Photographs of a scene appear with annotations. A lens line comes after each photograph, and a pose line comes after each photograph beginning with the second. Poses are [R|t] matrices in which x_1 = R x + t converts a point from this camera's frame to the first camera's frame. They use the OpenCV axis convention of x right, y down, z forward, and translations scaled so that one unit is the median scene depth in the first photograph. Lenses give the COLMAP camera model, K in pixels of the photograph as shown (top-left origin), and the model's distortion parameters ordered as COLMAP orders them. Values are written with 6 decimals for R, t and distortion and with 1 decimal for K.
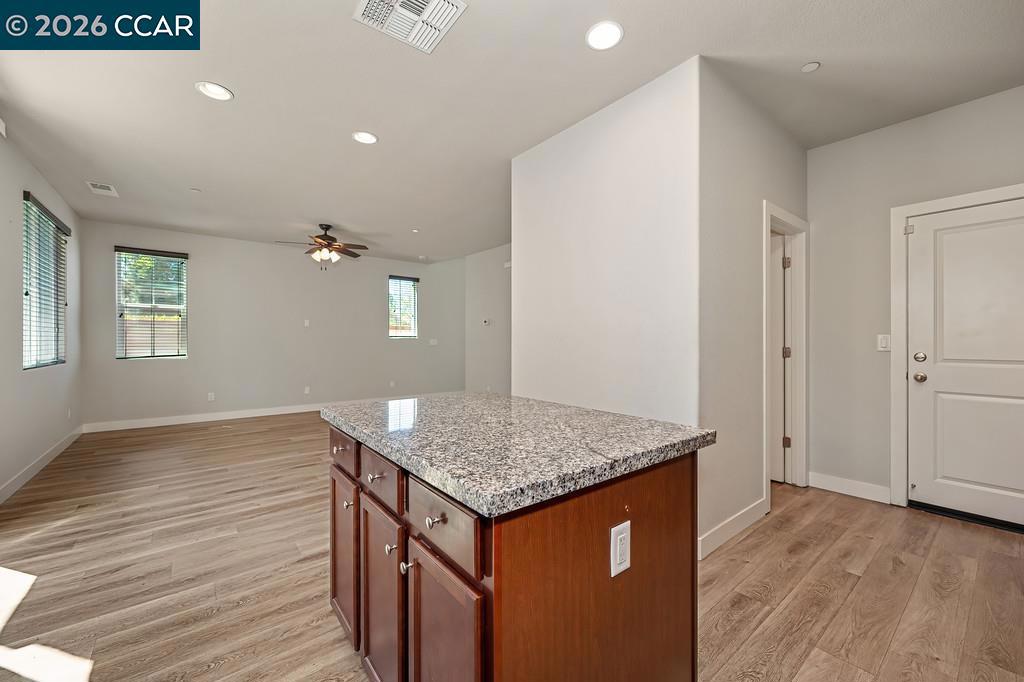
lens RADIAL K [[407.0, 0, 522.7], [0, 407.0, 338.3], [0, 0, 1]] dist [0.000739, -0.000889]
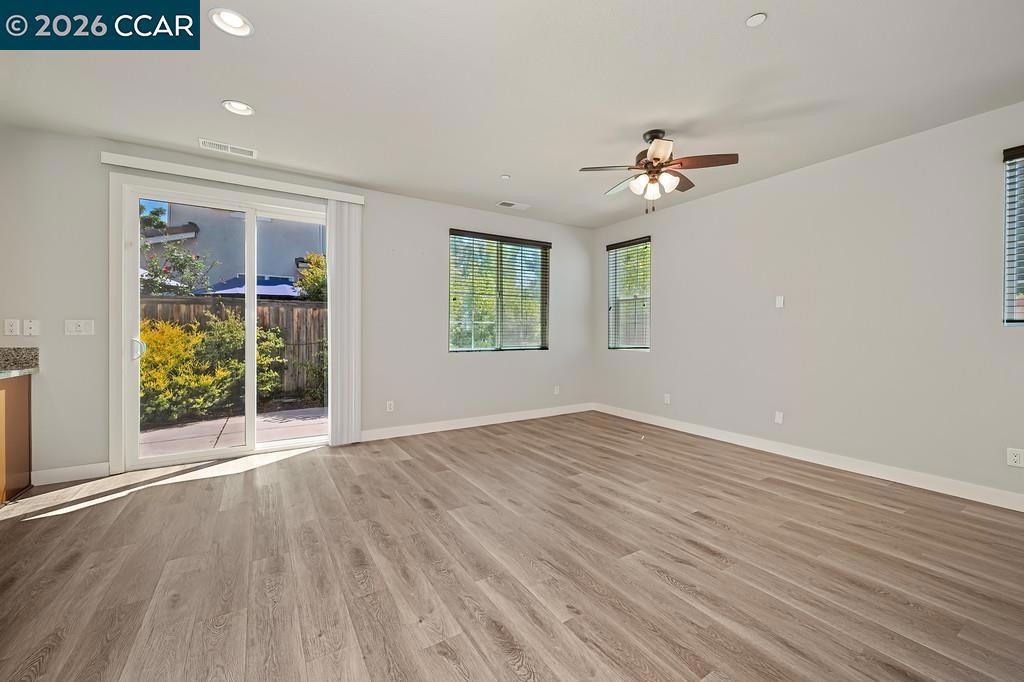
lens RADIAL K [[407.0, 0, 514.3], [0, 407.0, 334.4], [0, 0, 1]] dist [0.000739, -0.000889]
pose [[-0.125847, 0.007647, -0.992020, 0.203831], [0.003821, 0.999967, 0.007224, 0.006192], [0.992042, -0.002881, -0.125872, 1.518989]]
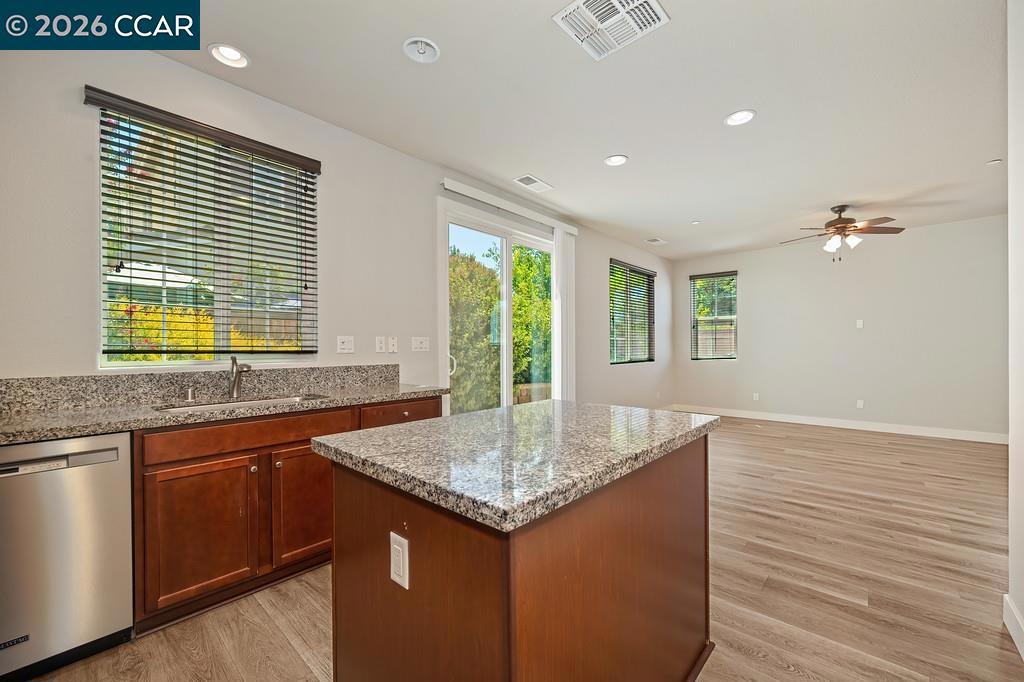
lens RADIAL K [[407.0, 0, 512.8], [0, 407.0, 347.6], [0, 0, 1]] dist [0.000739, -0.000889]
pose [[0.151146, 0.001114, -0.988511, 0.410631], [0.011420, 0.999931, 0.002873, 0.000166], [0.988446, -0.011723, 0.151123, 0.368233]]
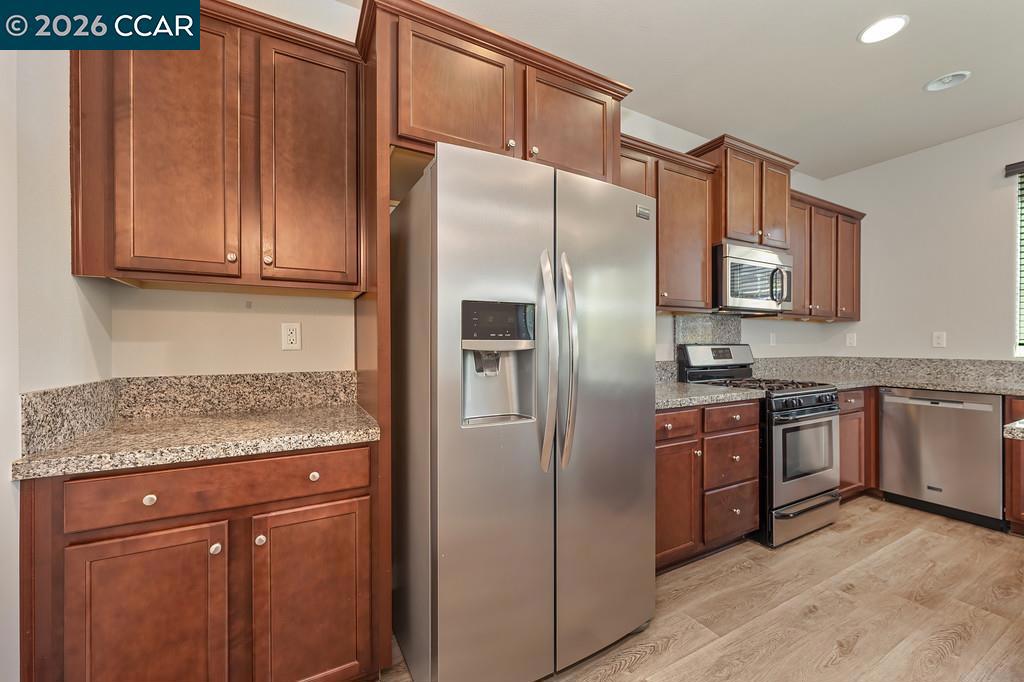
lens RADIAL K [[407.0, 0, 536.7], [0, 407.0, 349.1], [0, 0, 1]] dist [0.000739, -0.000889]
pose [[-0.983814, 0.001330, 0.179186, 0.588041], [0.003075, 0.999951, 0.009462, -0.000477], [-0.179165, 0.009860, -0.983770, 0.914095]]
